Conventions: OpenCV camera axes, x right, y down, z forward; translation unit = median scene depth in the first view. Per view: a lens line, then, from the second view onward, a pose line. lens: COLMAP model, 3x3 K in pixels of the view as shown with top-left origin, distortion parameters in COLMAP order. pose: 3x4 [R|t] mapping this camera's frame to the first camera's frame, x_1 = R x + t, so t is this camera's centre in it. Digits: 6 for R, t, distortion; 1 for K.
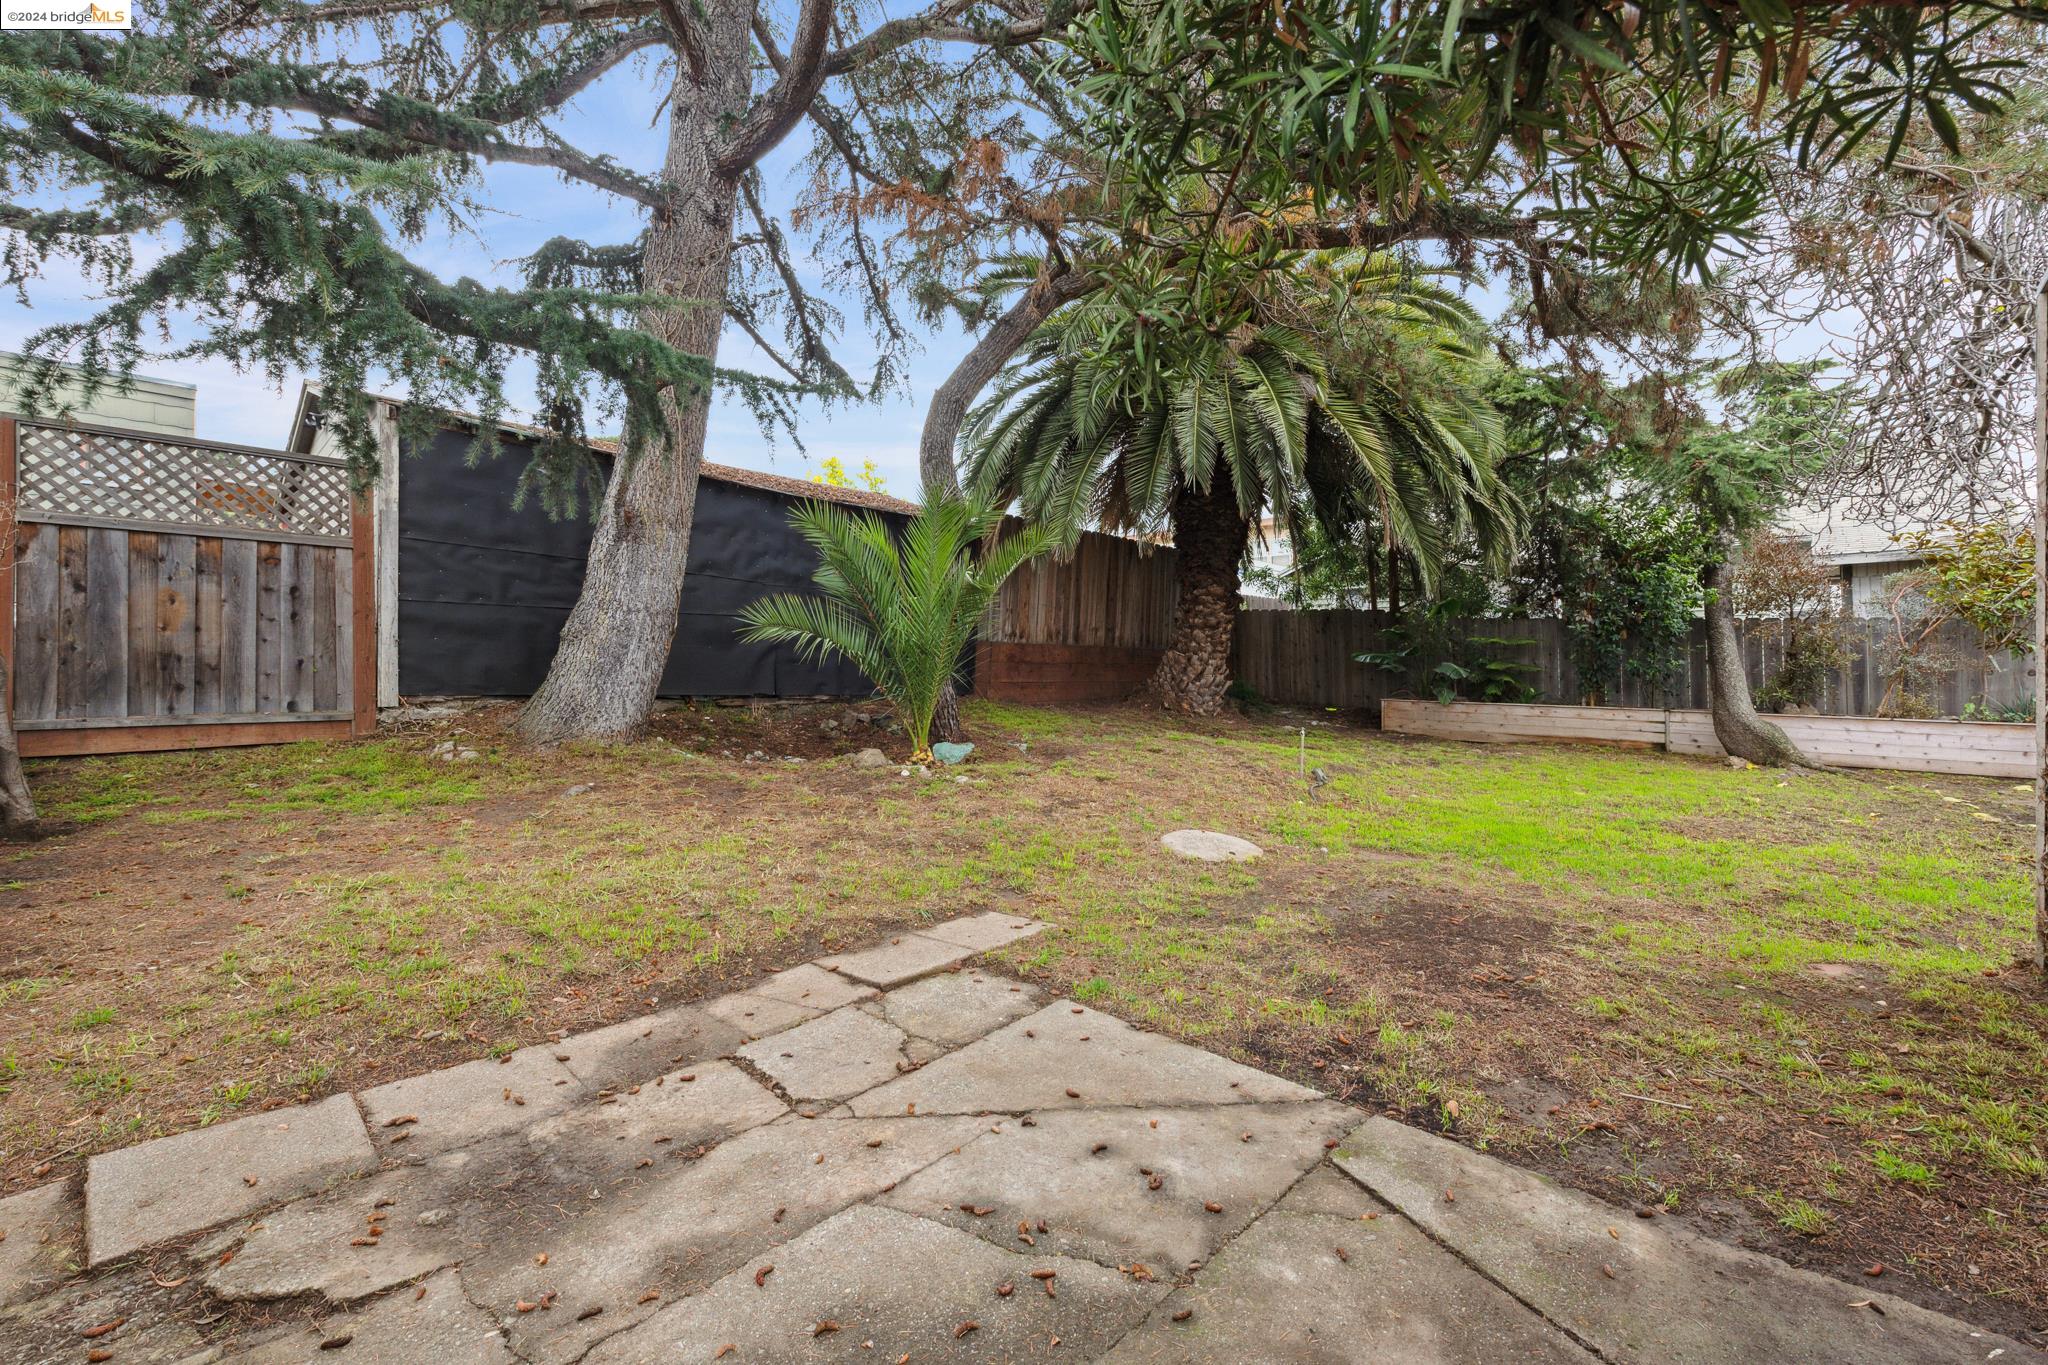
lens RADIAL K [[855.3, 0, 1028.3], [0, 855.3, 667.0], [0, 0, 1]] dist [0.010208, -0.000130]
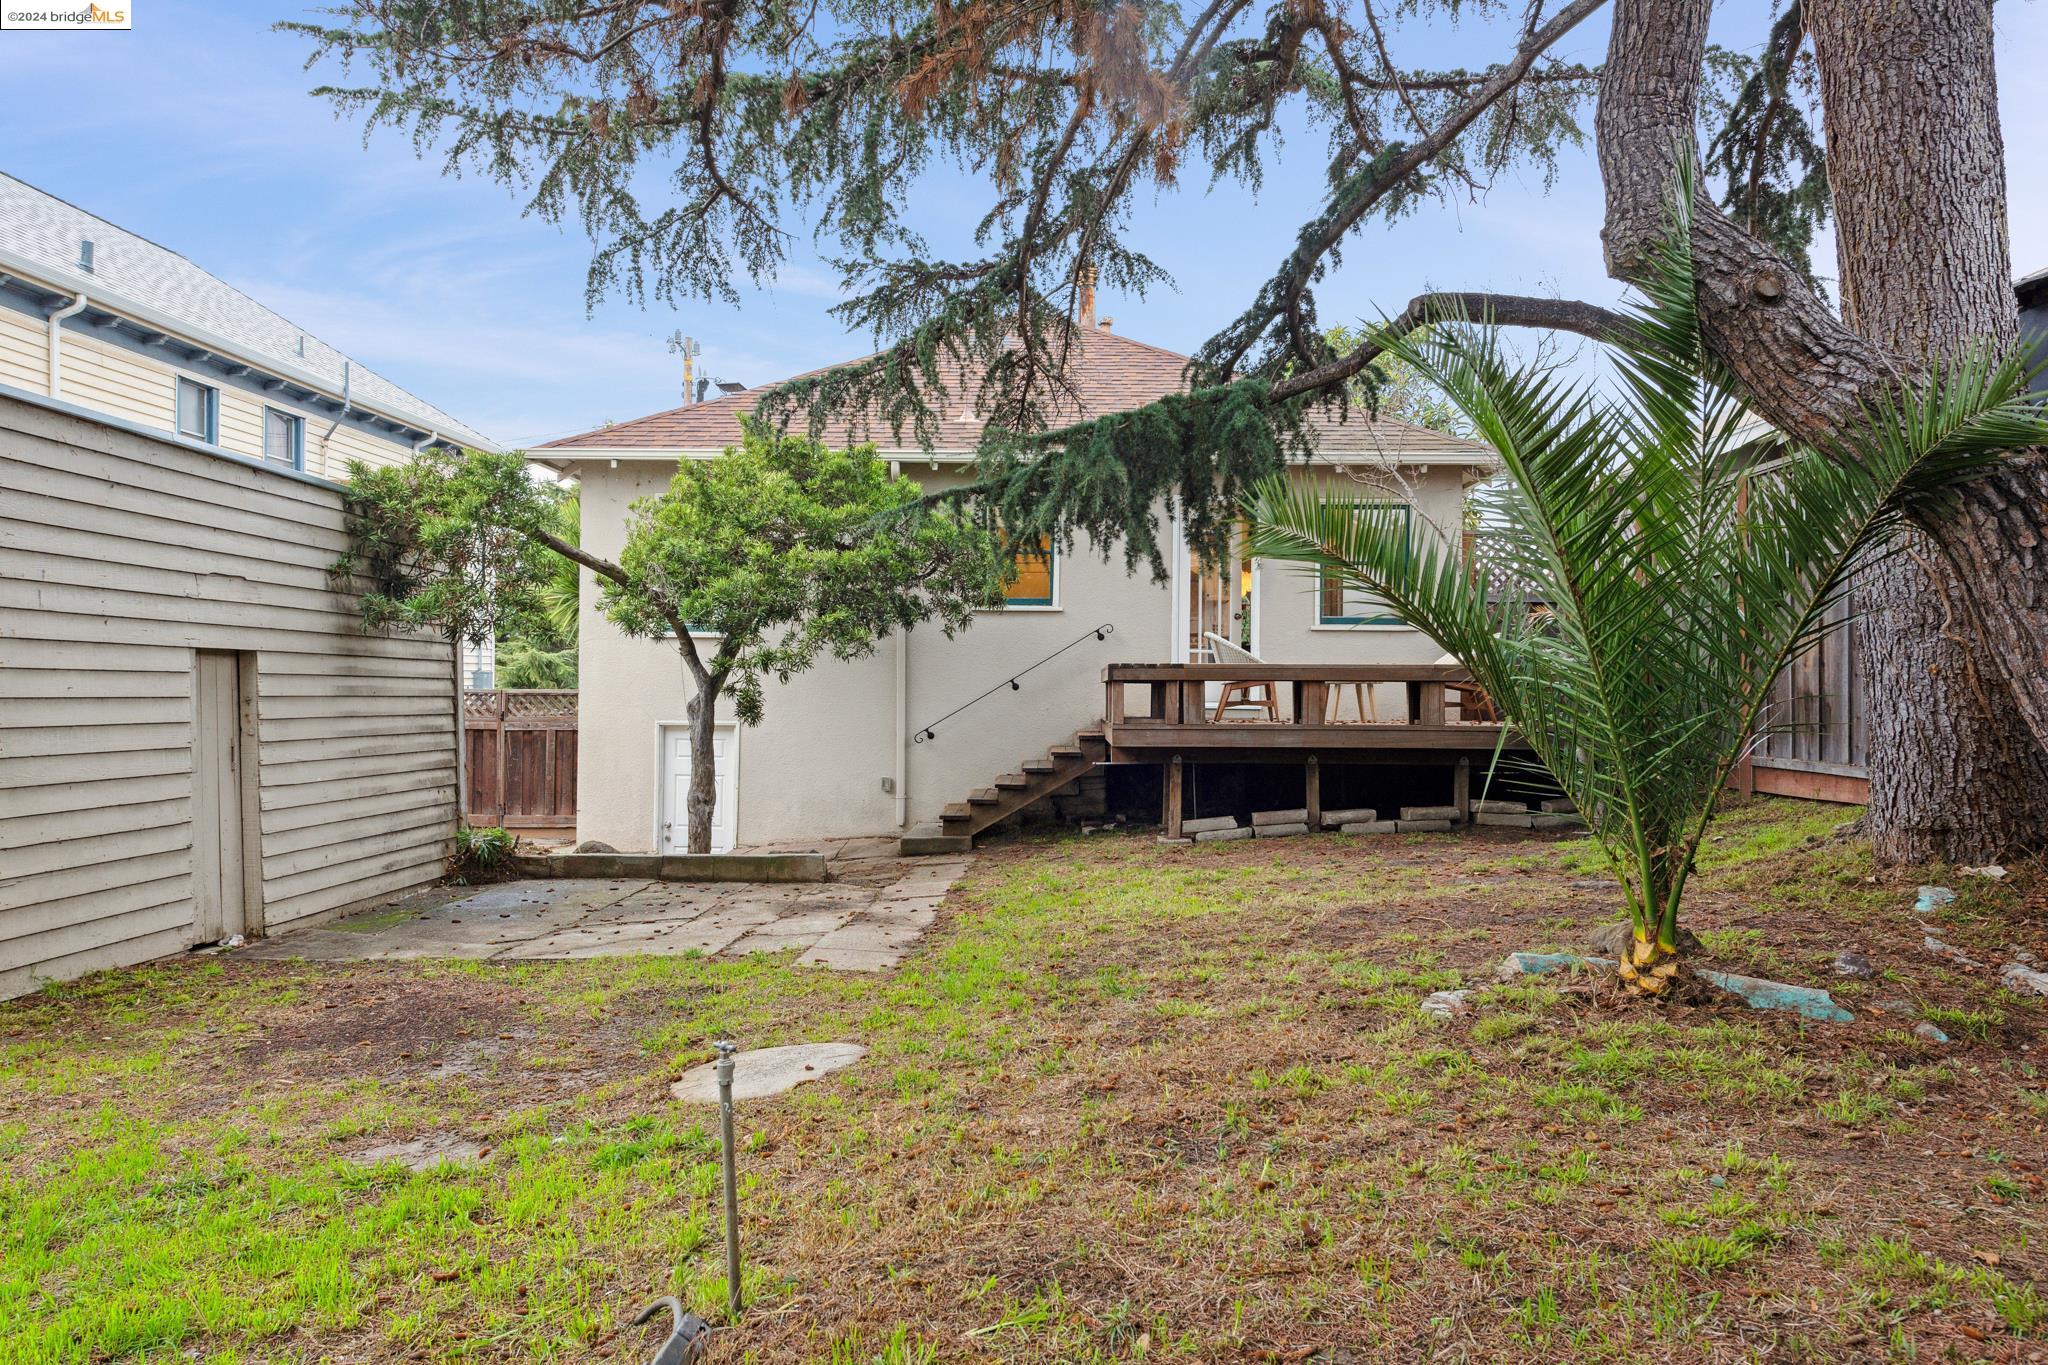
lens RADIAL K [[1357.6, 0, 1018.8], [0, 1357.6, 688.1], [0, 0, 1]] dist [0.021946, 0.000241]
pose [[-0.748499, -0.001902, -0.663133, 0.517691], [0.000160, 0.999995, -0.003049, -0.014339], [0.663136, -0.002388, -0.748495, 1.375052]]
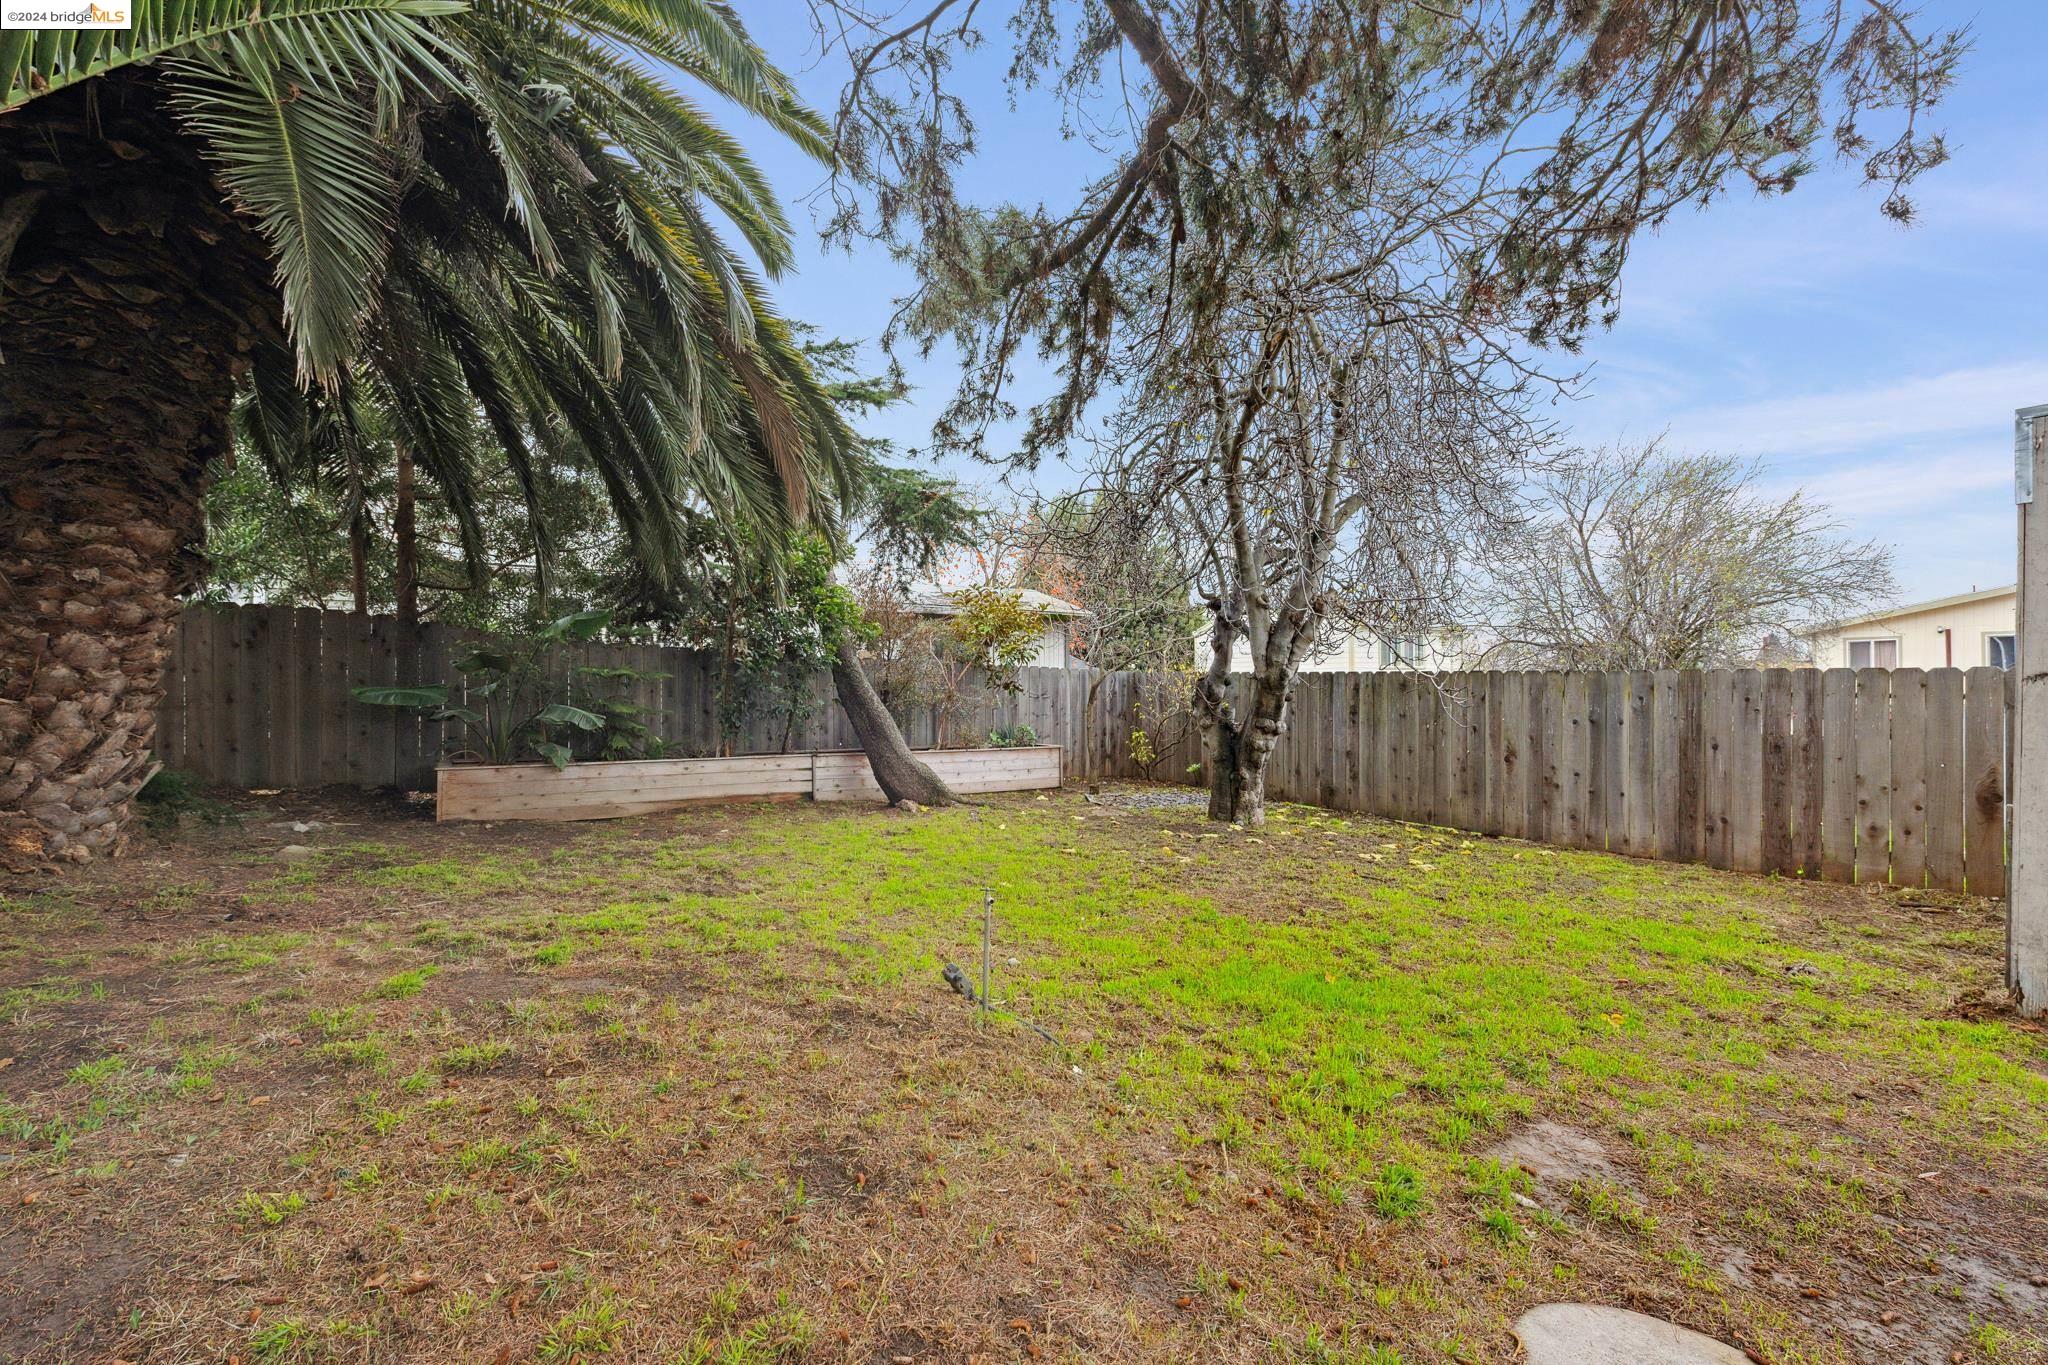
lens RADIAL K [[855.3, 0, 1031.7], [0, 855.3, 677.7], [0, 0, 1]] dist [0.010208, -0.000130]
pose [[0.238055, 0.008609, 0.971213, -0.123104], [0.002188, 0.999953, -0.009400, -0.036051], [-0.971249, 0.004363, 0.238025, 0.924348]]
